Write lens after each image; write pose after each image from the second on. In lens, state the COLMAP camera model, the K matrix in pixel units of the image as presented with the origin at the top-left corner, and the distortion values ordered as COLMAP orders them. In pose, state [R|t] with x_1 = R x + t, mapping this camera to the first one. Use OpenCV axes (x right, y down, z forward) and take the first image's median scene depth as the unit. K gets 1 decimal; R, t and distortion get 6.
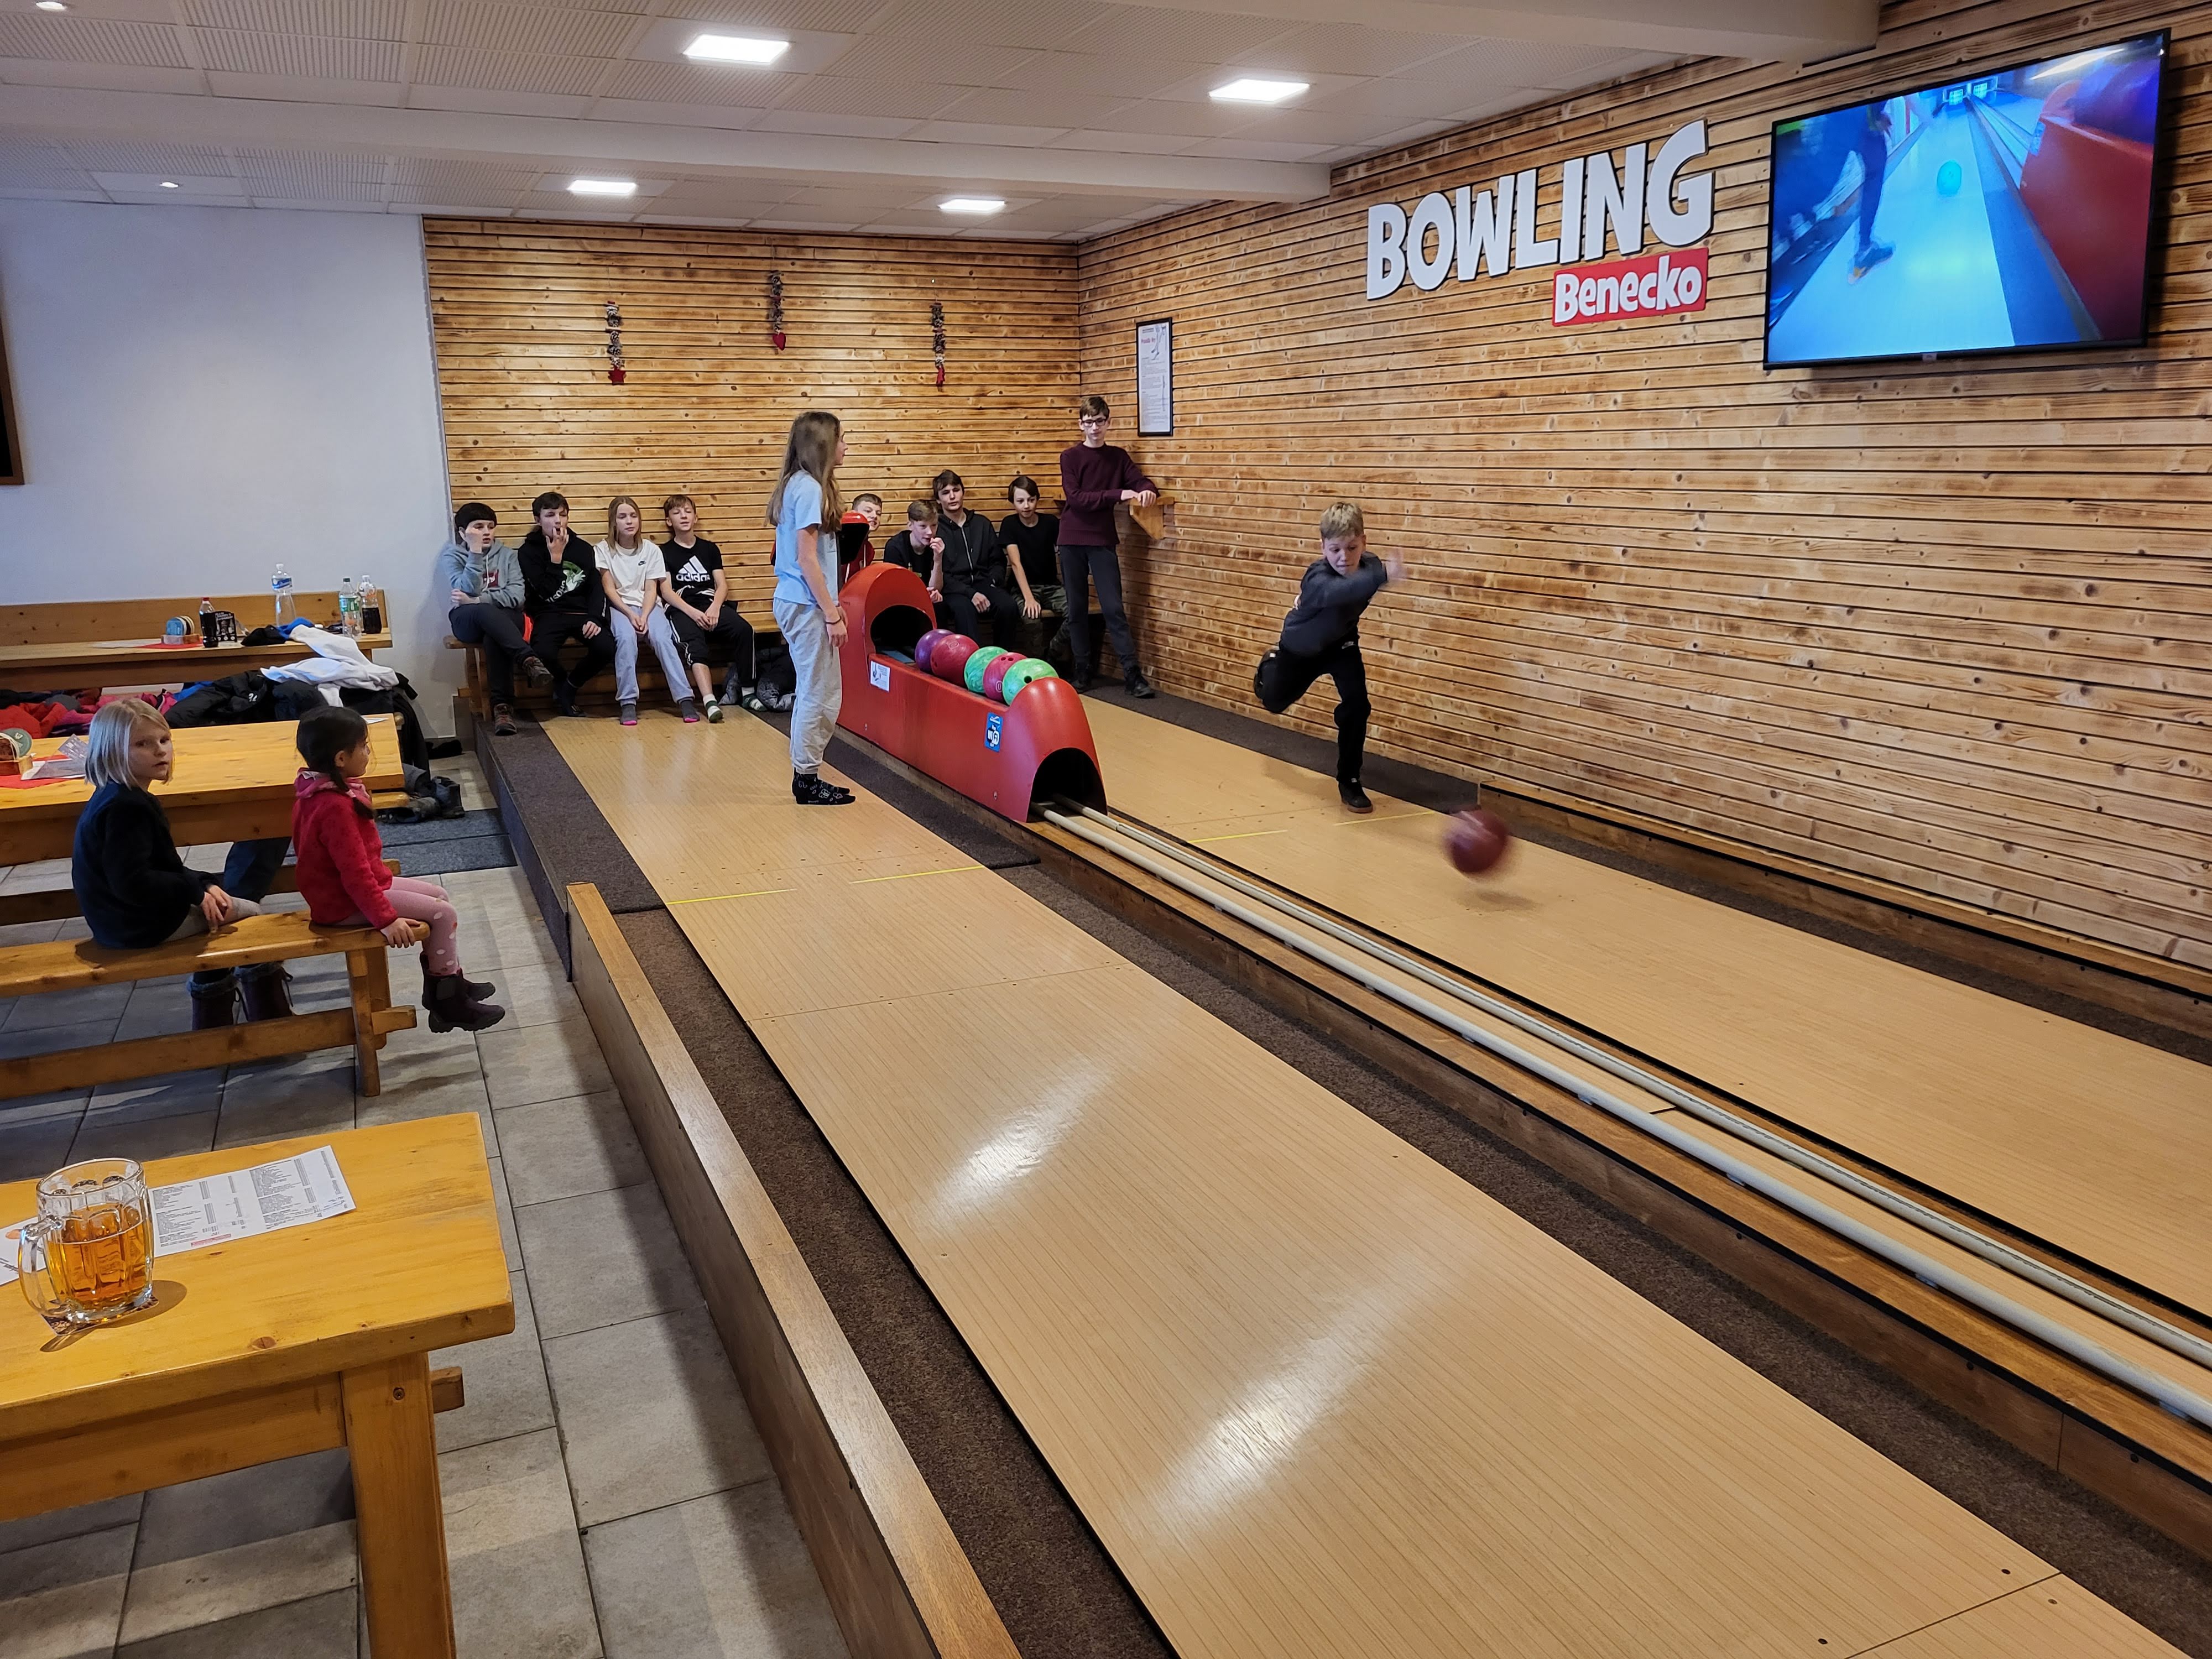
lens RADIAL K [[1664.9, 0, 1121.7], [0, 1664.9, 785.3], [0, 0, 1]] dist [0.054384, -0.046038]
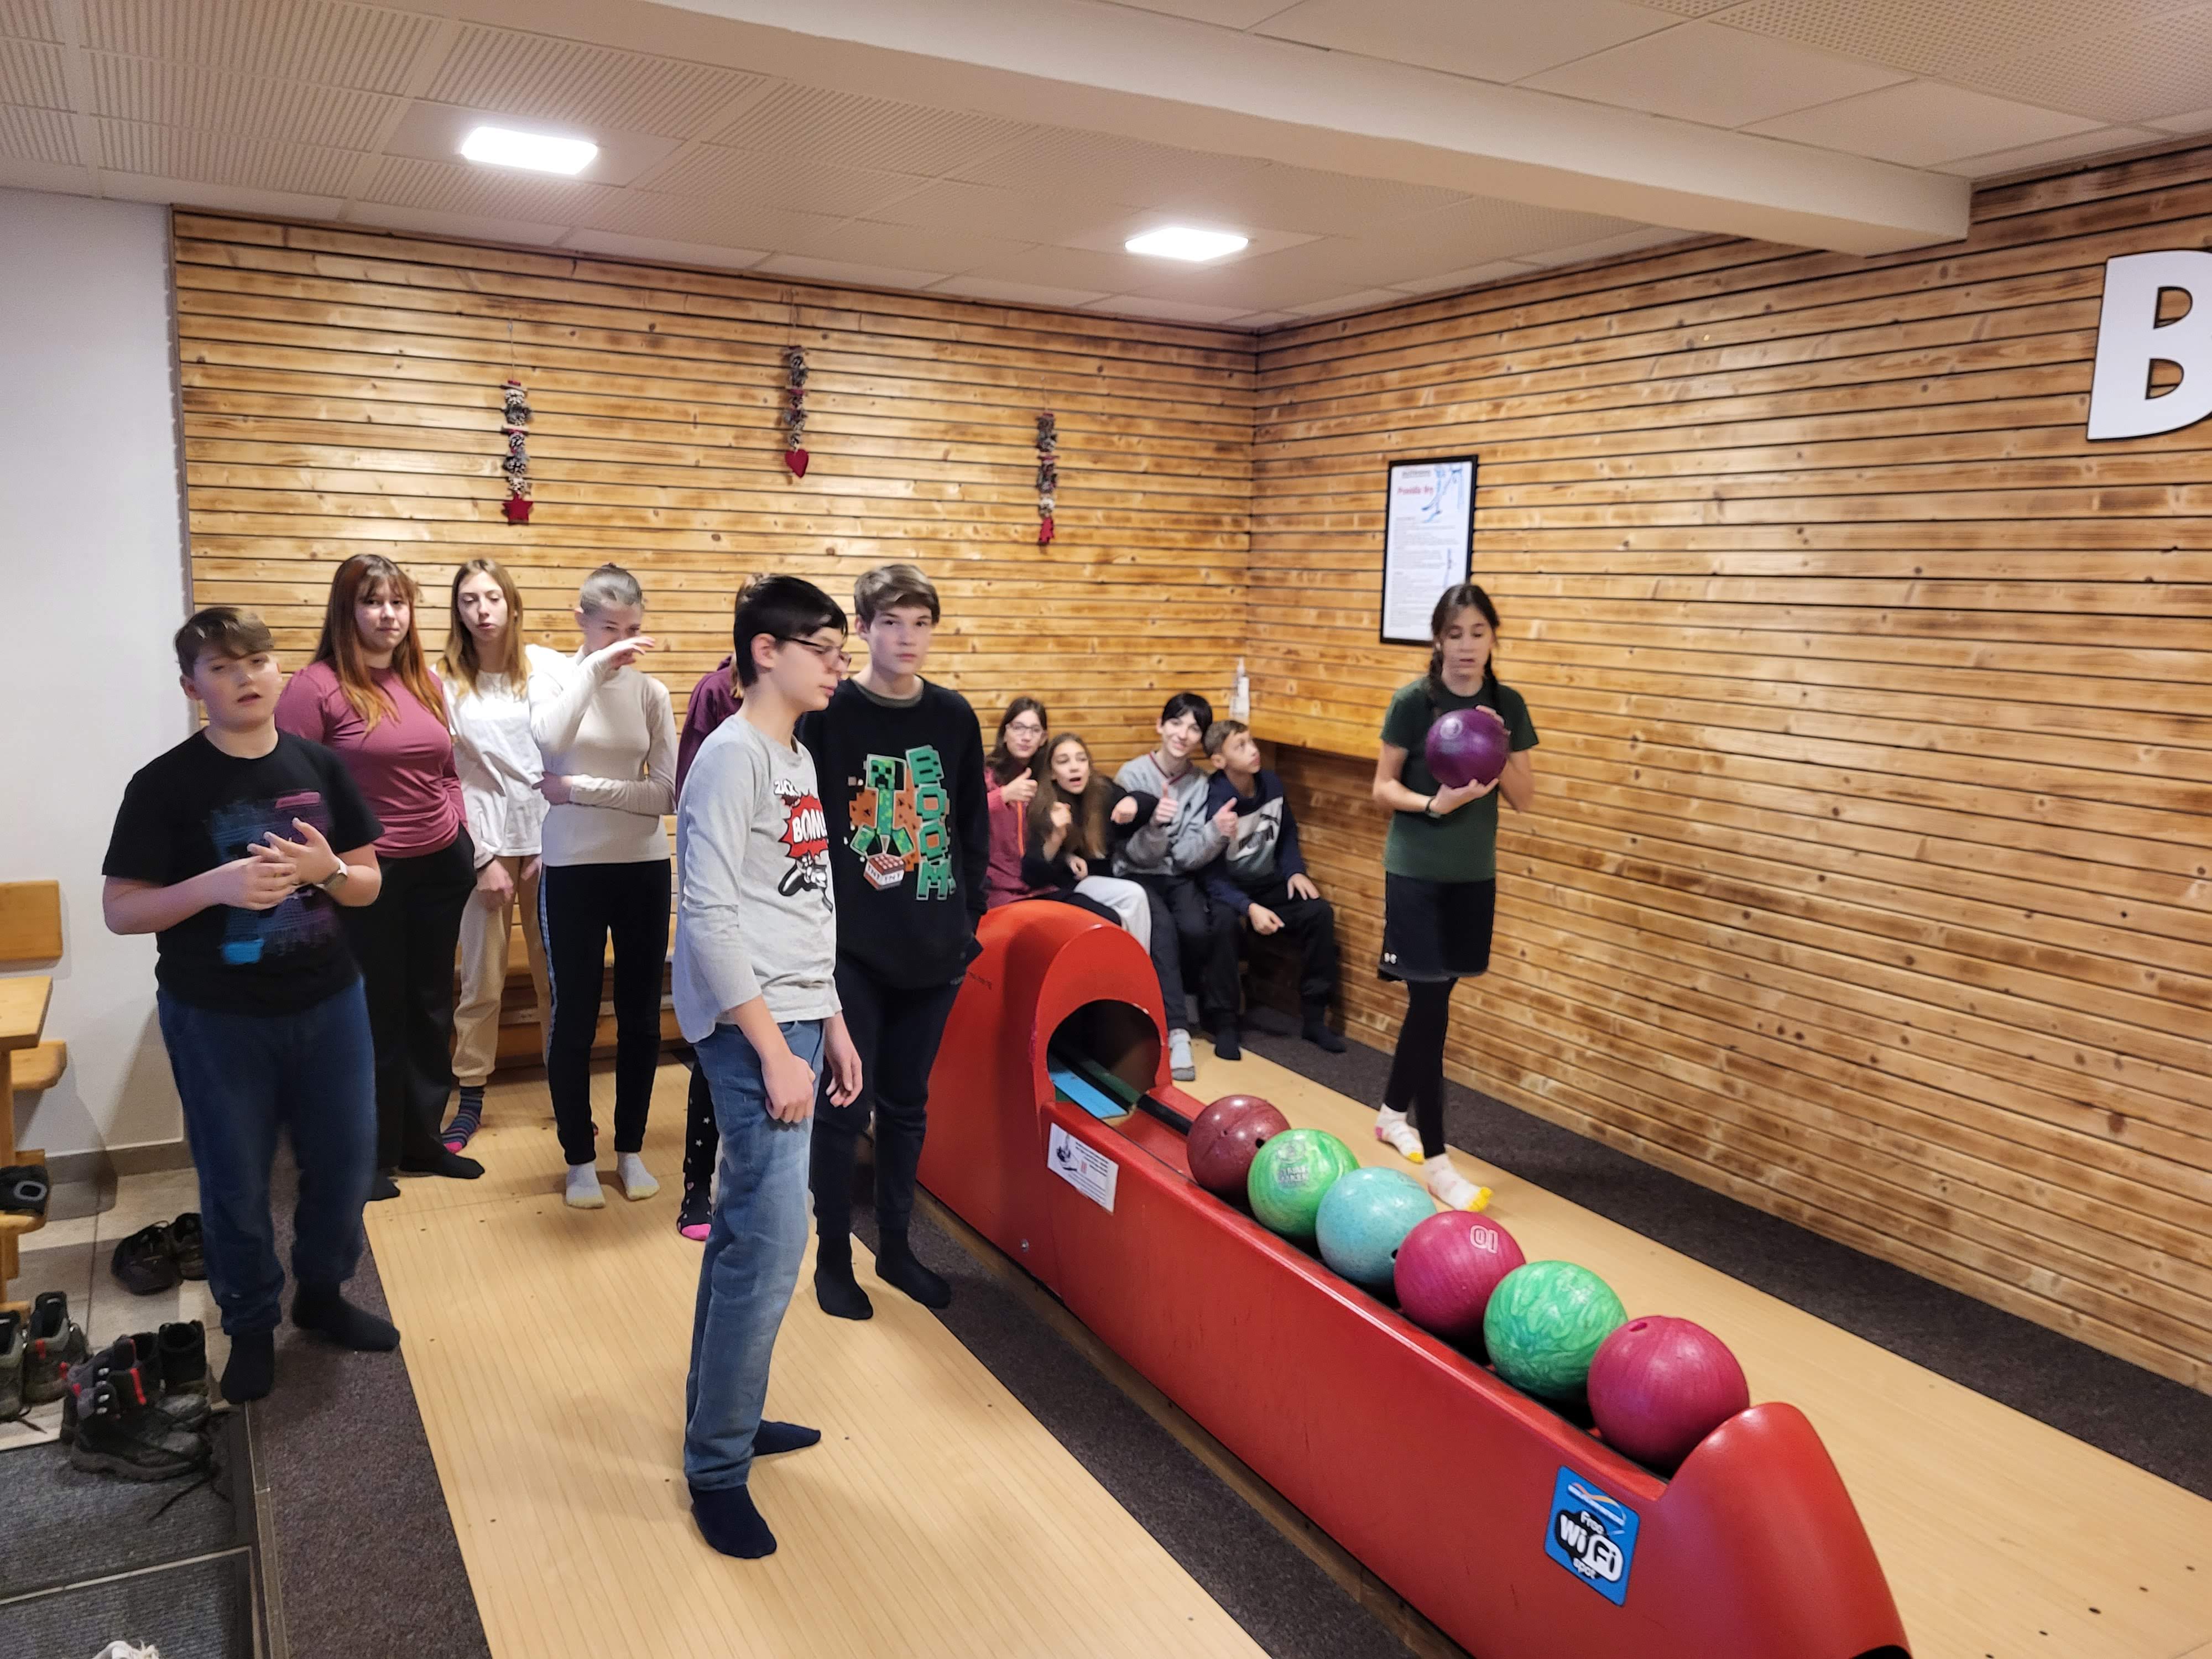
lens RADIAL K [[1668.9, 0, 1089.5], [0, 1668.9, 813.4], [0, 0, 1]] dist [0.045408, -0.038177]
pose [[0.996229, 0.031637, 0.080786, -0.193891], [-0.026781, 0.997809, -0.060501, -0.144533], [-0.082523, 0.058110, 0.994894, 0.545359]]
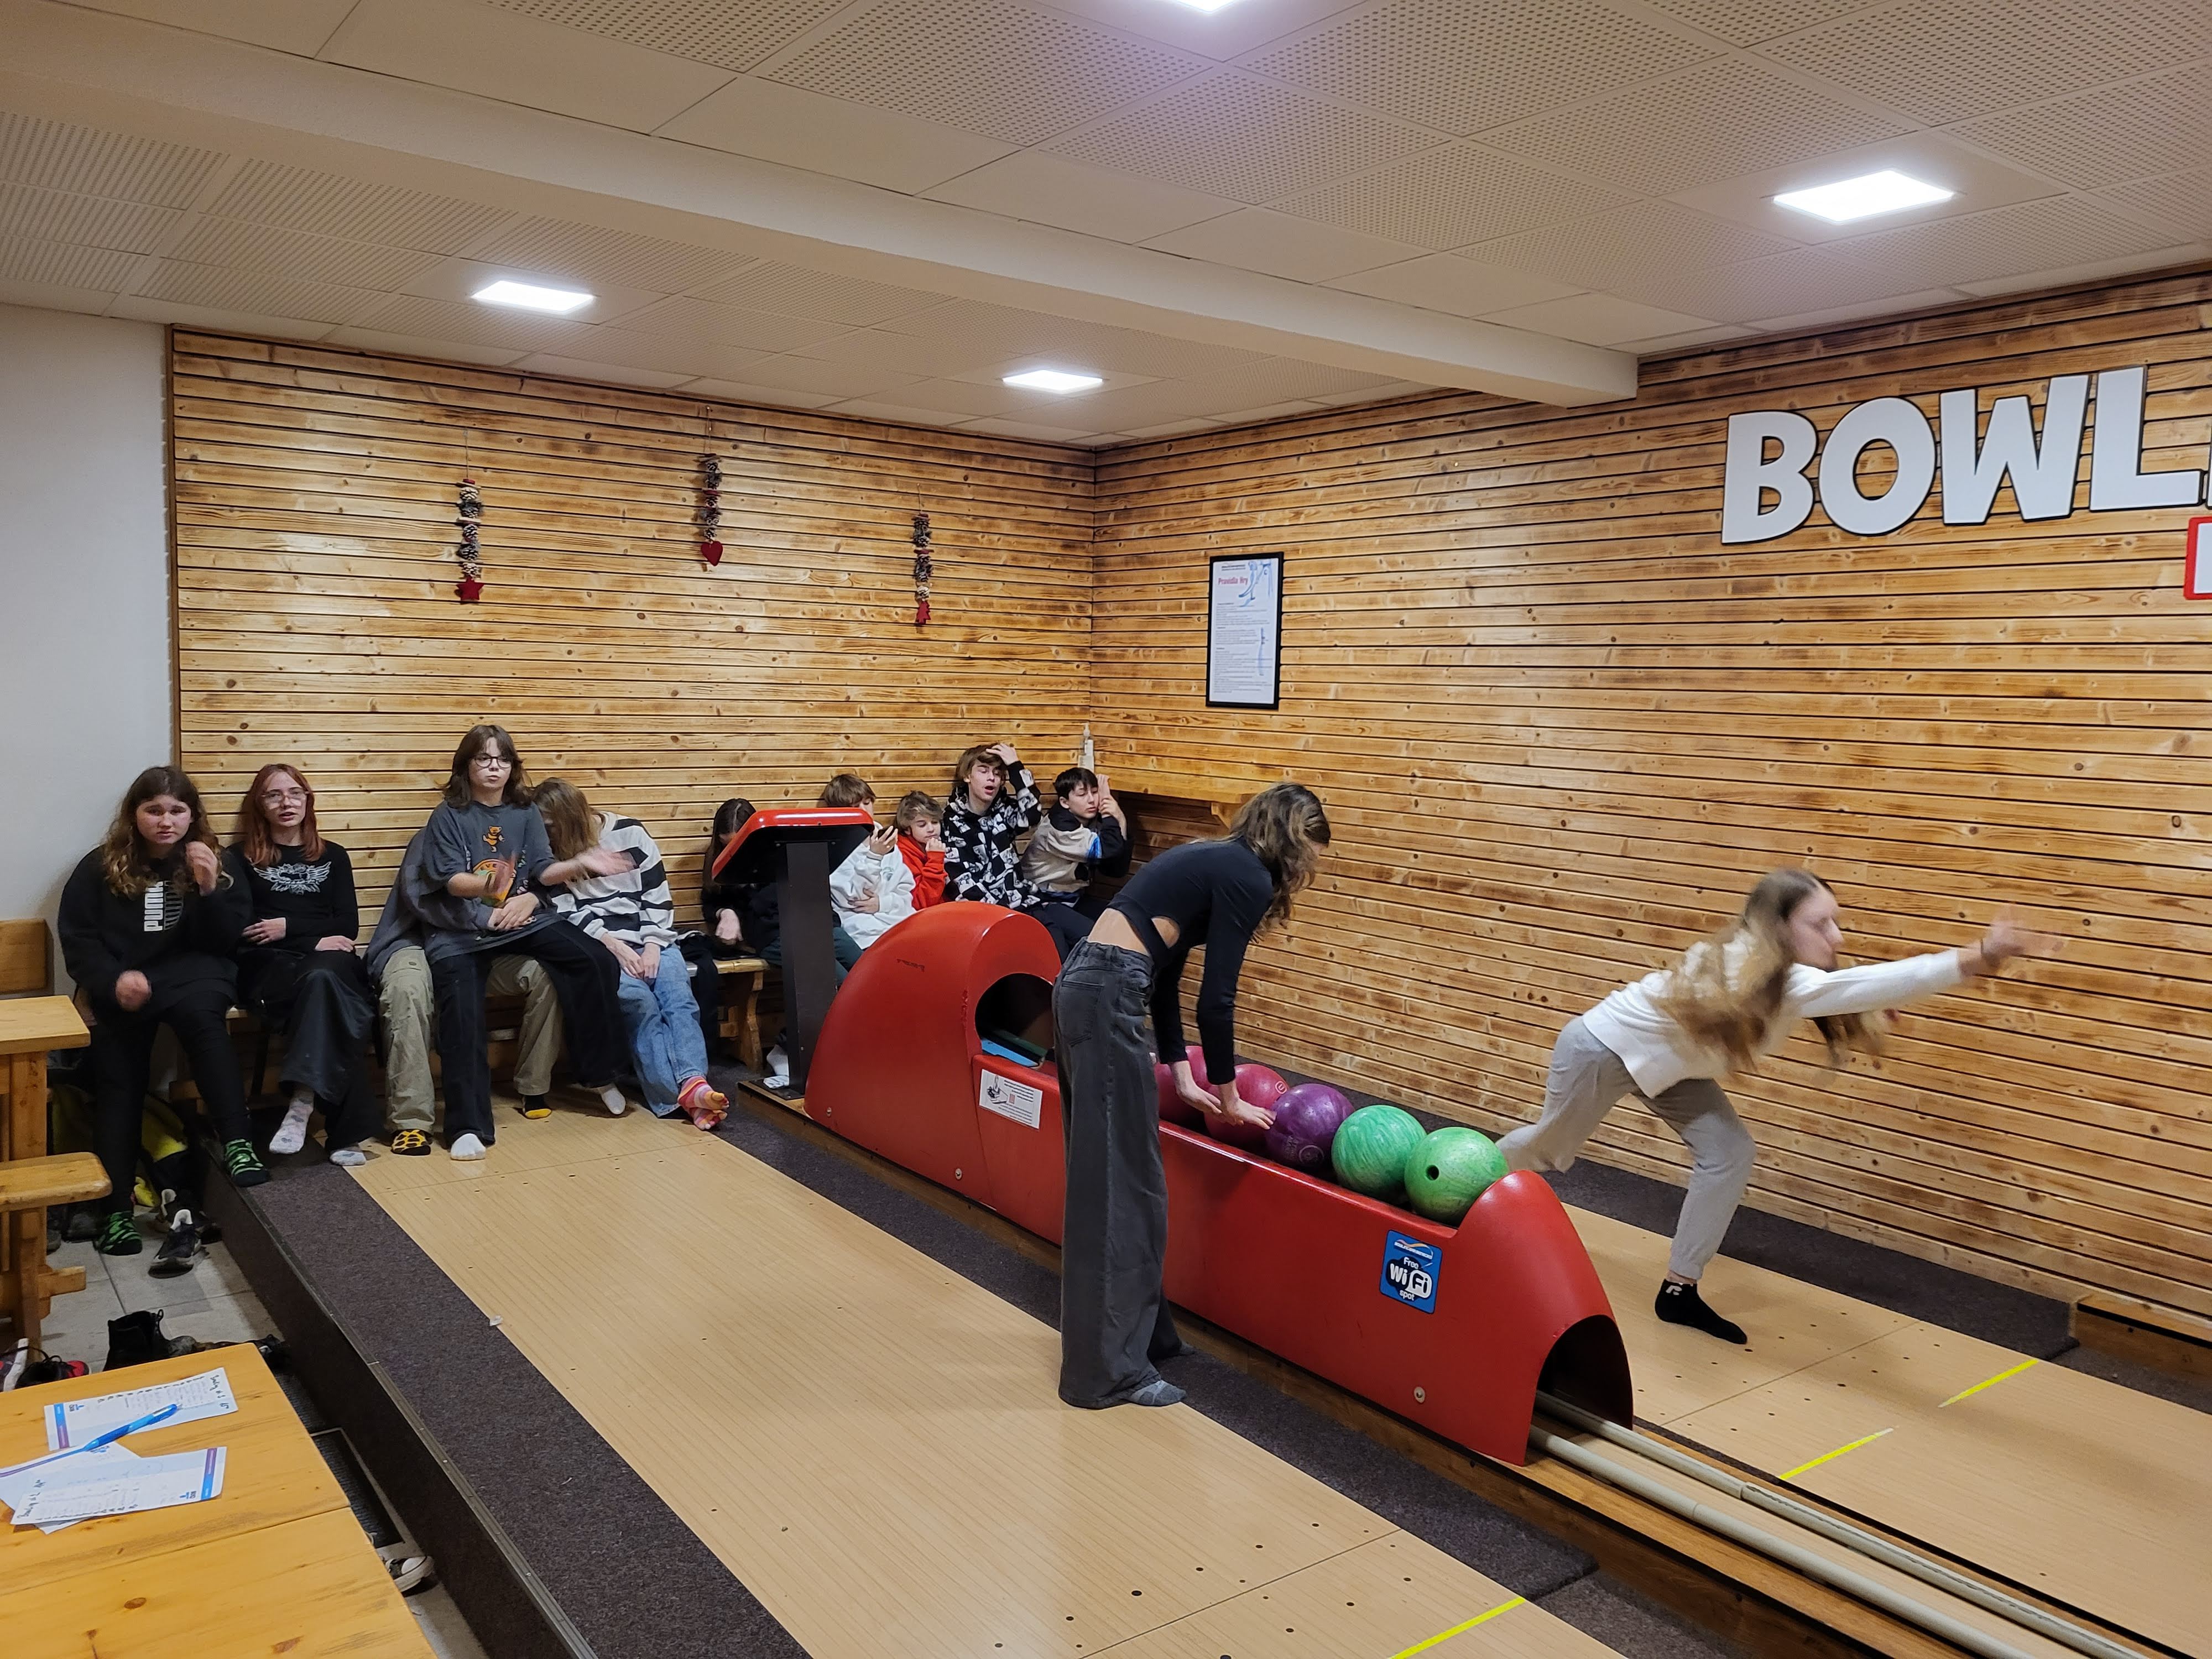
lens RADIAL K [[1659.9, 0, 1133.2], [0, 1659.9, 805.5], [0, 0, 1]] dist [0.054442, -0.046630]
pose [[0.972922, 0.023255, 0.229962, -0.255343], [0.005942, 0.992080, -0.125463, -0.100041], [-0.231059, 0.123432, 0.965078, 0.413906]]
